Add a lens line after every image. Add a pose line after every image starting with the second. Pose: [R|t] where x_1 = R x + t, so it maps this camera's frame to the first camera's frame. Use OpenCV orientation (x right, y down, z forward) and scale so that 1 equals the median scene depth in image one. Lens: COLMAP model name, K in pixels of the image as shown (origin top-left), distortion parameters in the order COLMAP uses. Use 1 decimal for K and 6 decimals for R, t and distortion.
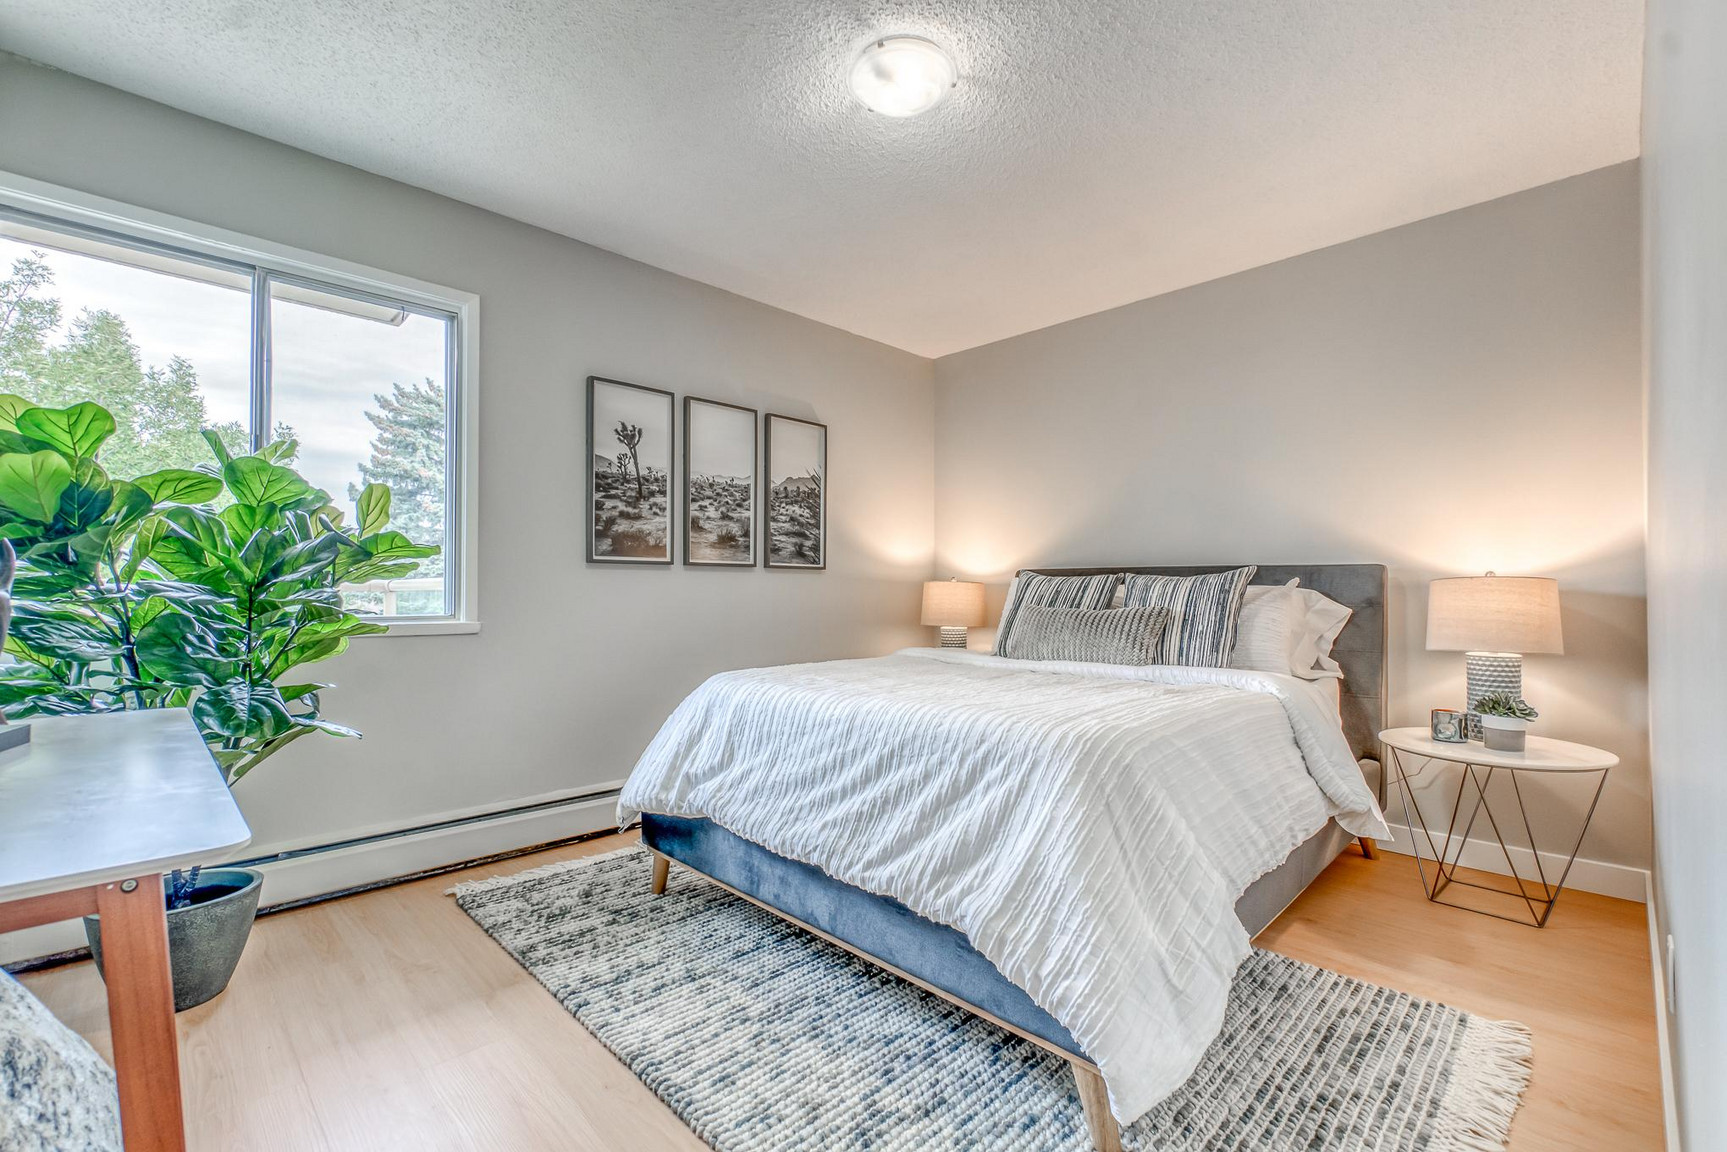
lens RADIAL K [[751.8, 0, 865.7], [0, 751.8, 576.5], [0, 0, 1]] dist [0.000731, -0.001211]
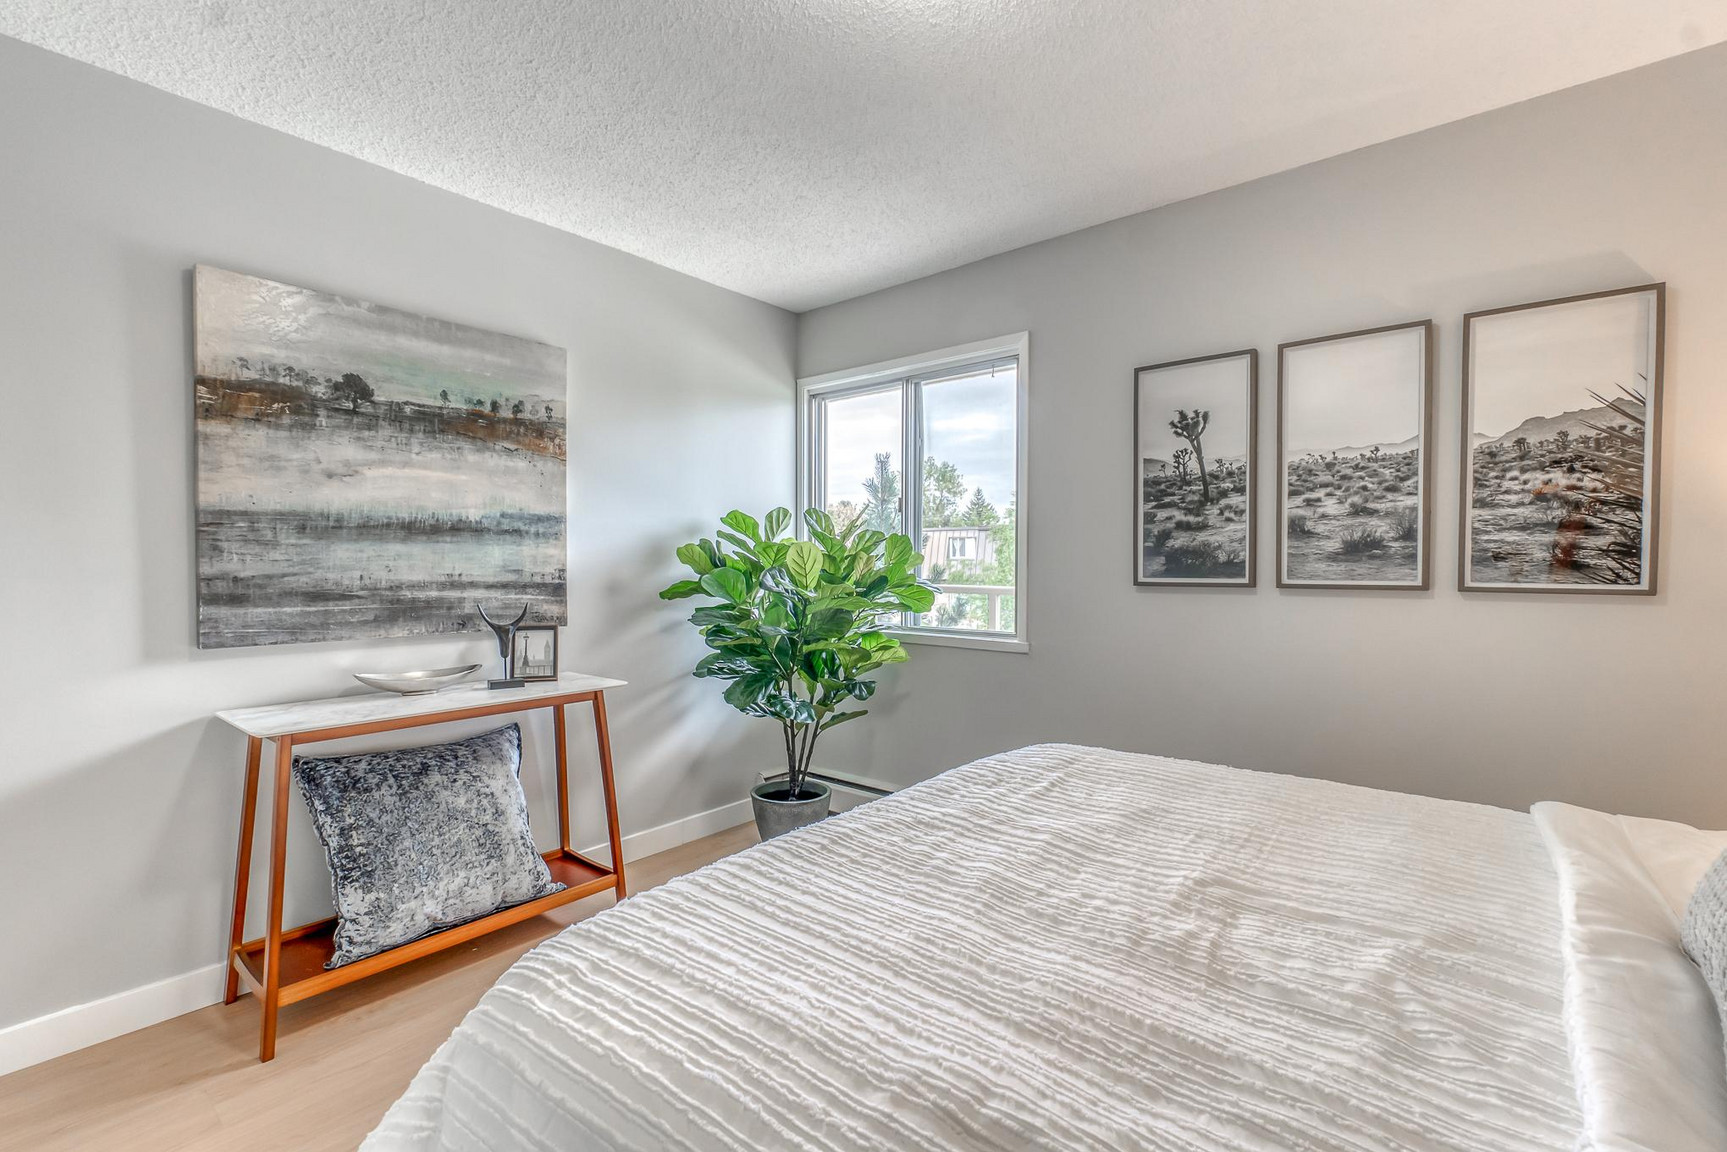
lens RADIAL K [[751.8, 0, 866.7], [0, 751.8, 583.1], [0, 0, 1]] dist [0.000731, -0.001211]
pose [[0.115649, 0.019070, -0.993107, 0.403718], [0.017612, 0.999619, 0.021246, -0.040665], [0.993134, -0.019948, 0.115269, 0.528720]]
